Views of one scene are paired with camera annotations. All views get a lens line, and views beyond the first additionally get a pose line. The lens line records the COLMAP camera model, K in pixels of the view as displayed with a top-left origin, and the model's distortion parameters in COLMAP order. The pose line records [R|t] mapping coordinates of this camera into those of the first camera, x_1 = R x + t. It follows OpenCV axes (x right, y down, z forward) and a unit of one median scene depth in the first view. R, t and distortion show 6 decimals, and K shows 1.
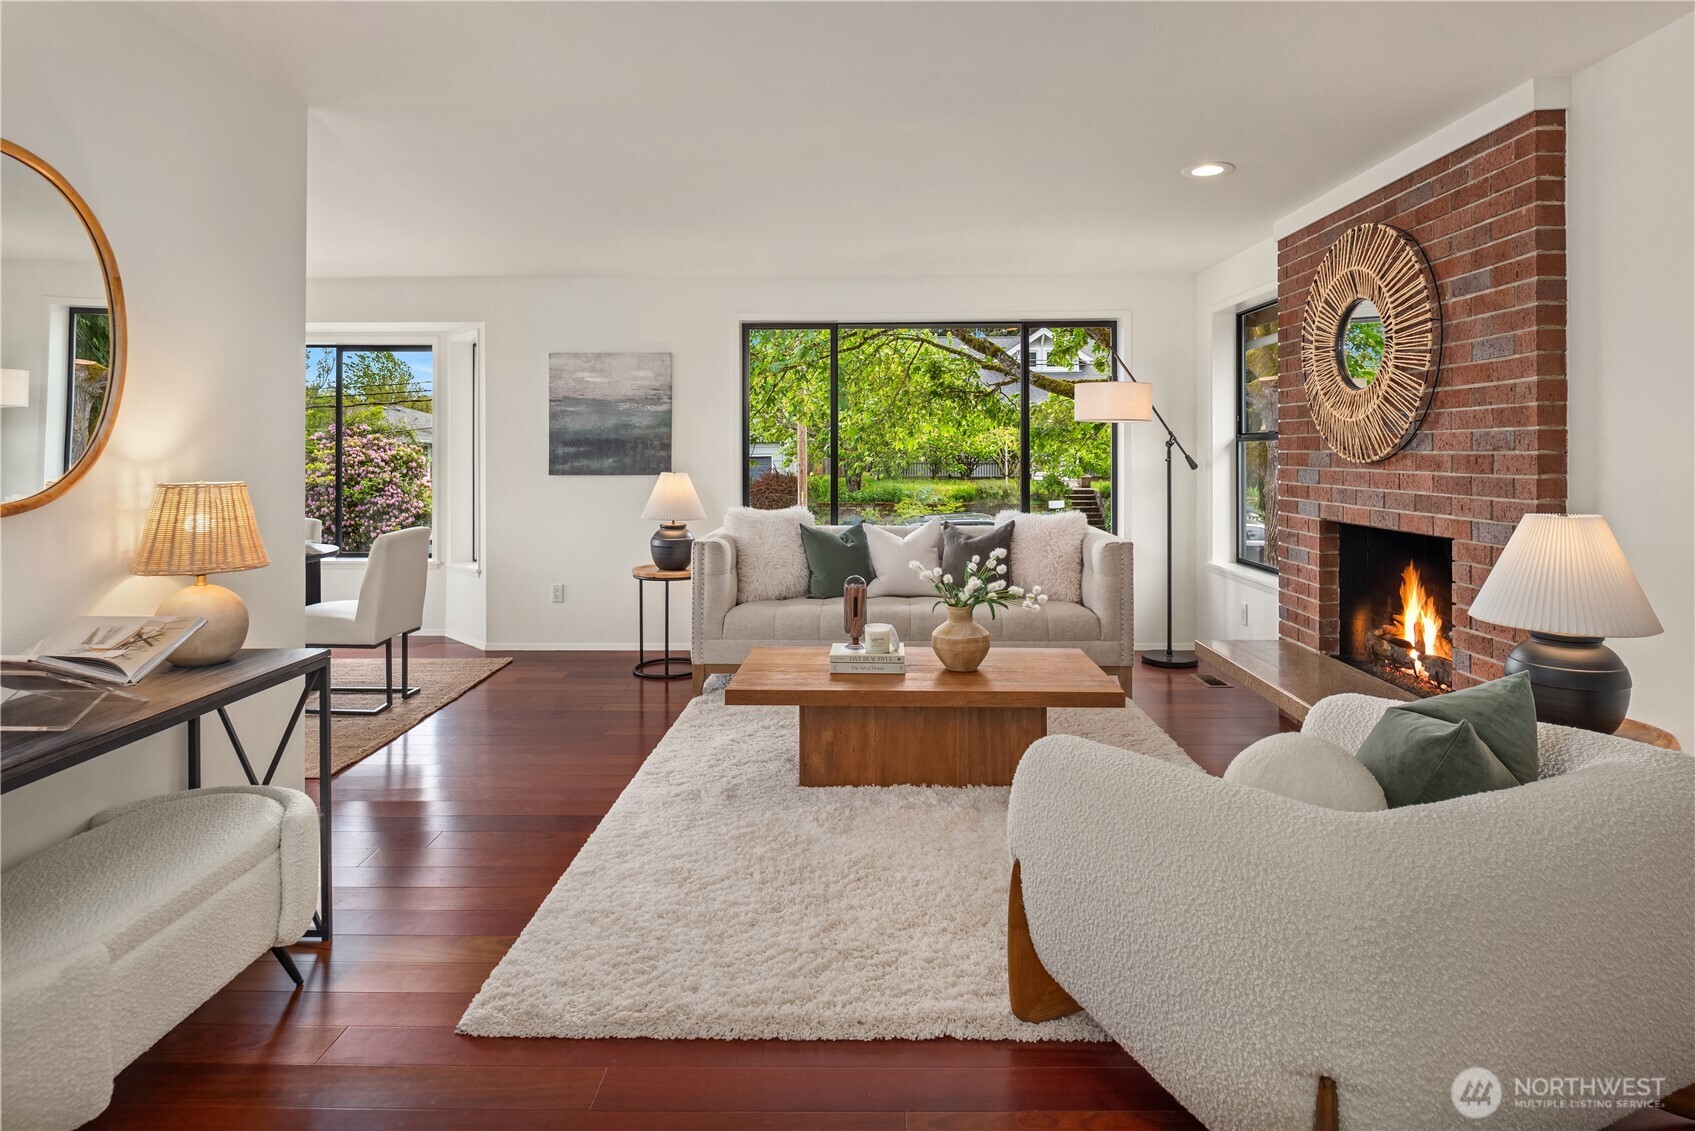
lens RADIAL K [[930.3, 0, 859.8], [0, 930.3, 453.1], [0, 0, 1]] dist [-0.005006, -0.001444]
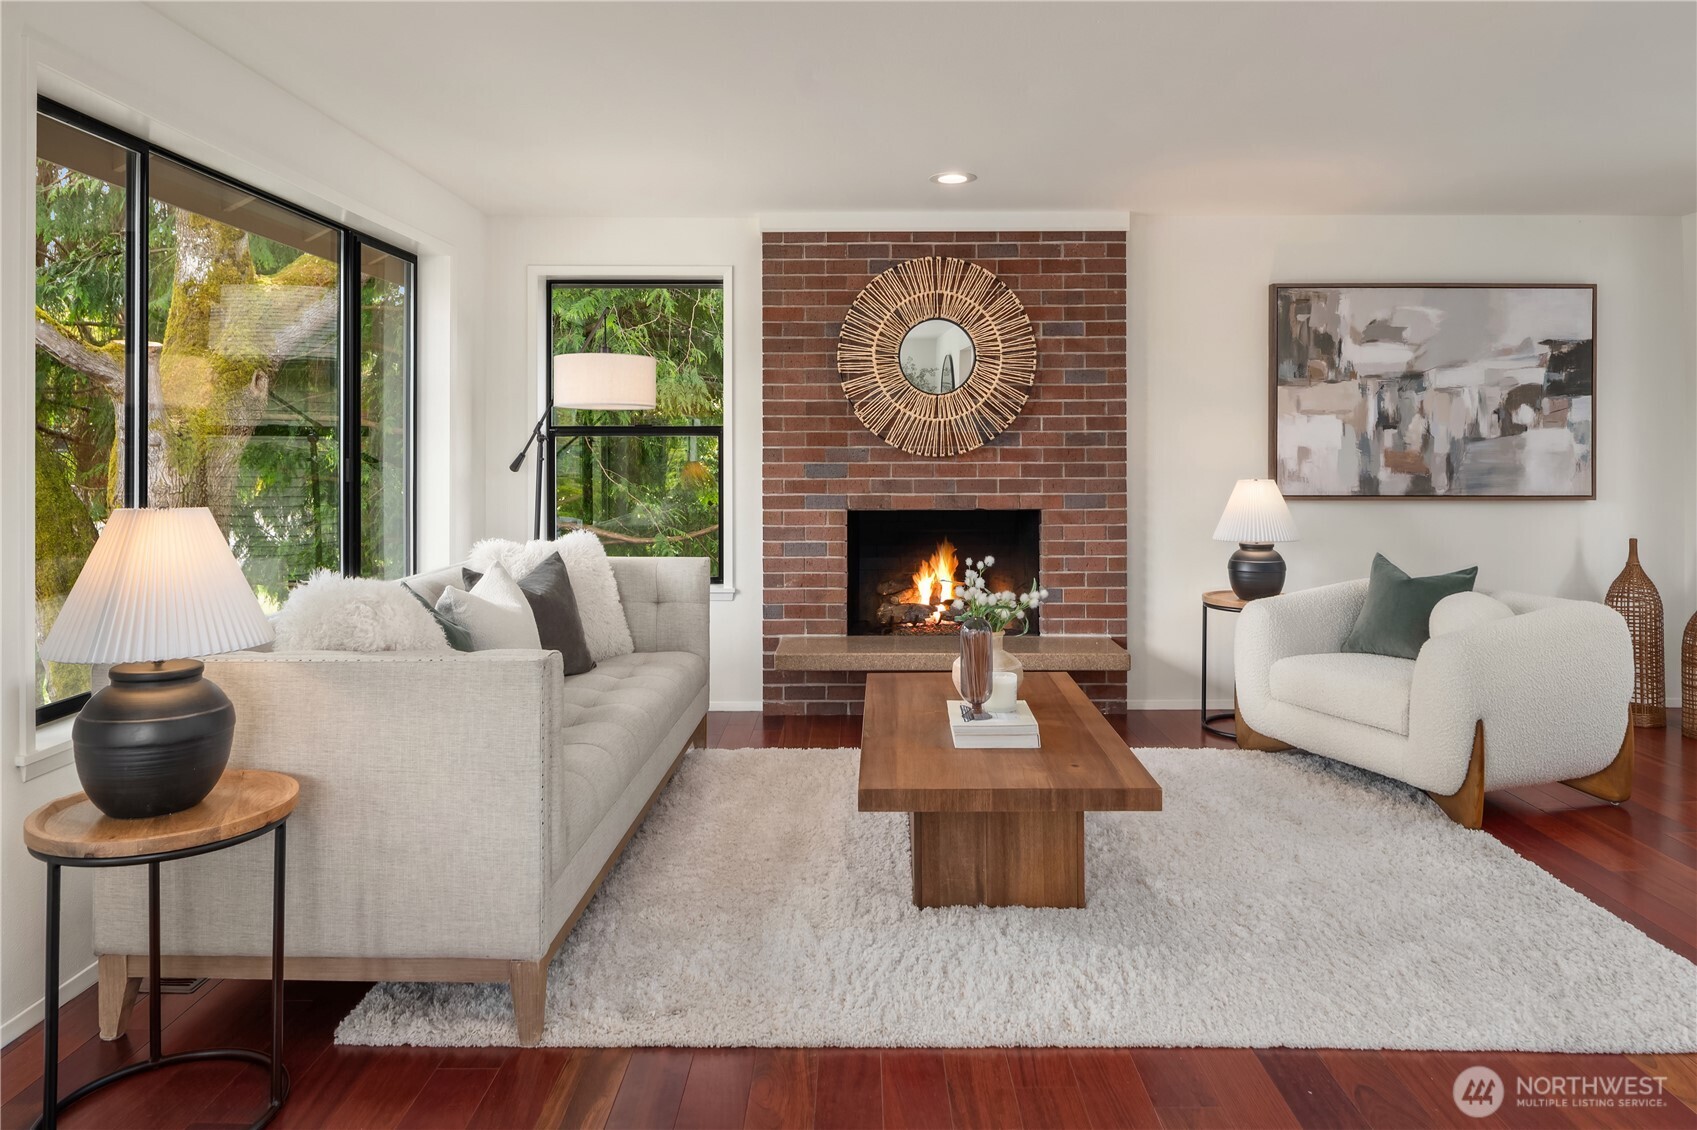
lens RADIAL K [[1117.3, 0, 843.1], [0, 1117.3, 442.0], [0, 0, 1]] dist [0.017370, -0.008032]
pose [[0.006549, 0.007994, 0.999947, -0.566178], [0.004251, 0.999959, -0.008022, 0.002197], [-0.999970, 0.004303, 0.006515, 0.706419]]
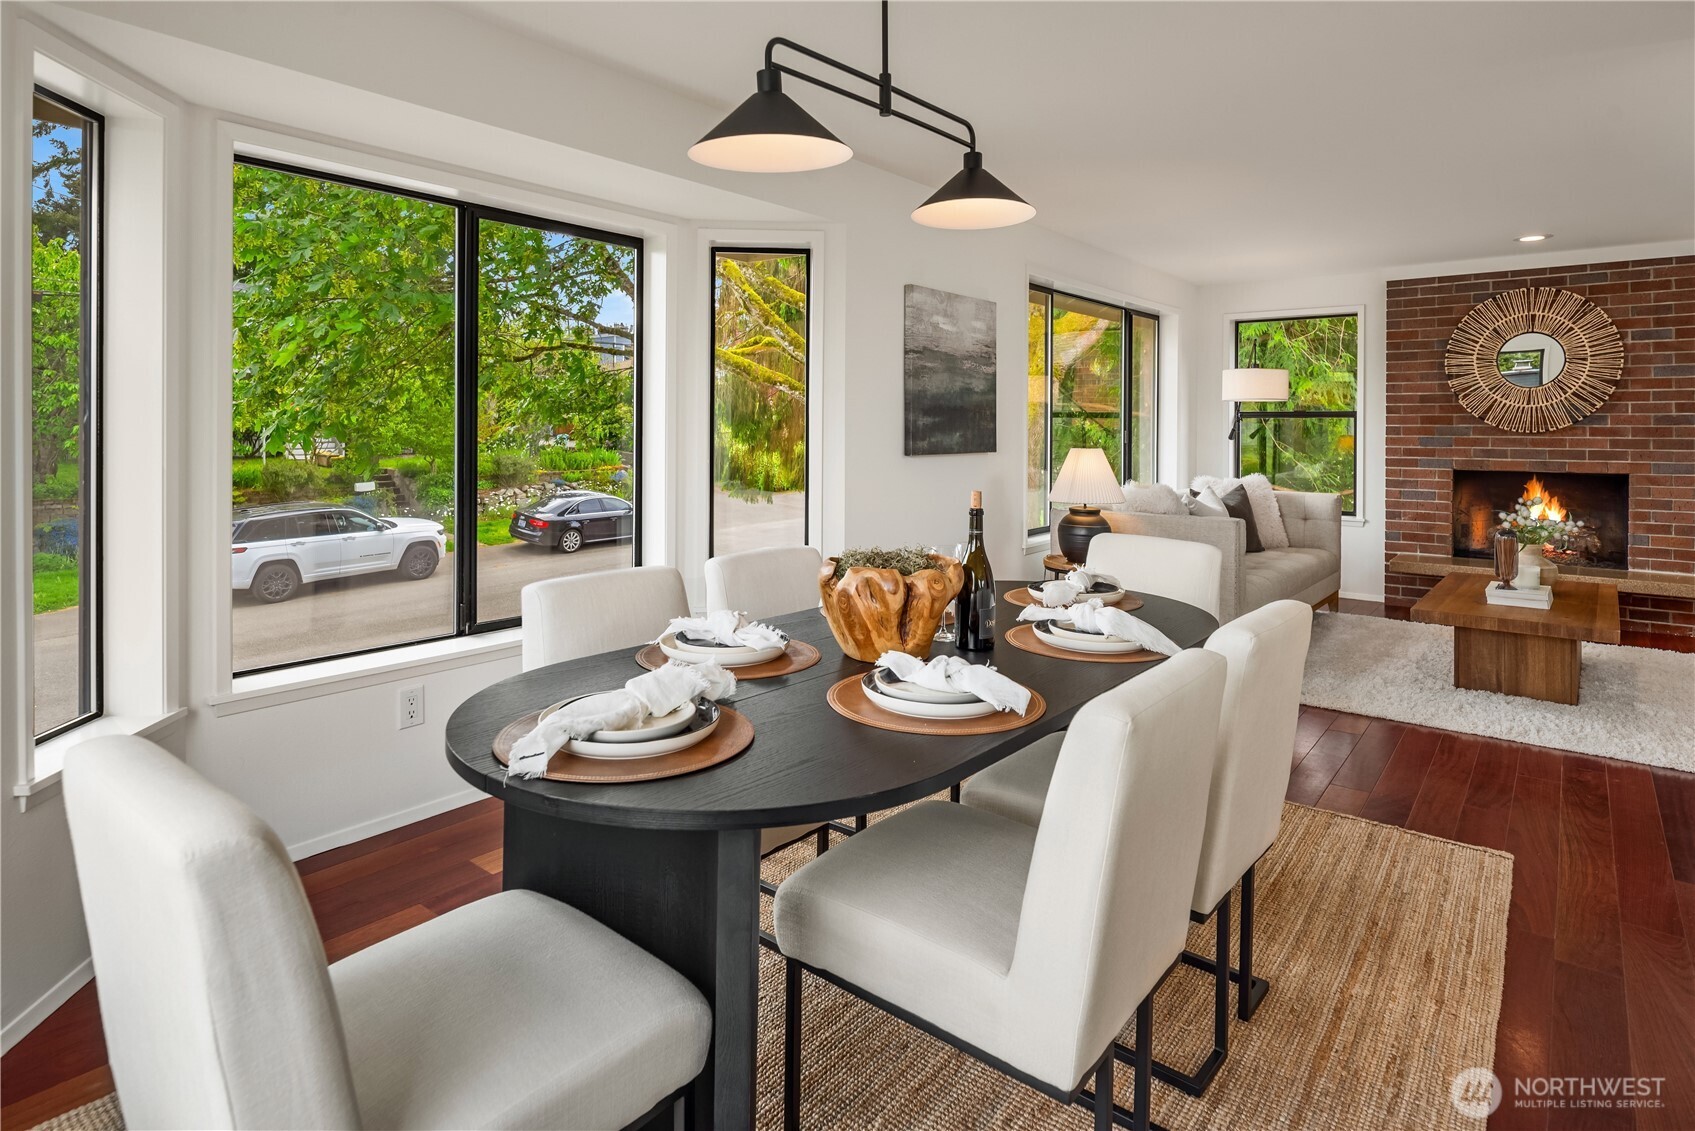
lens RADIAL K [[930.3, 0, 855.3], [0, 930.3, 433.0], [0, 0, 1]] dist [-0.005006, -0.001444]
pose [[0.603155, -0.004078, 0.797614, -0.939534], [-0.000950, 0.999983, 0.005831, 0.002143], [-0.797623, -0.004275, 0.603141, 0.612520]]
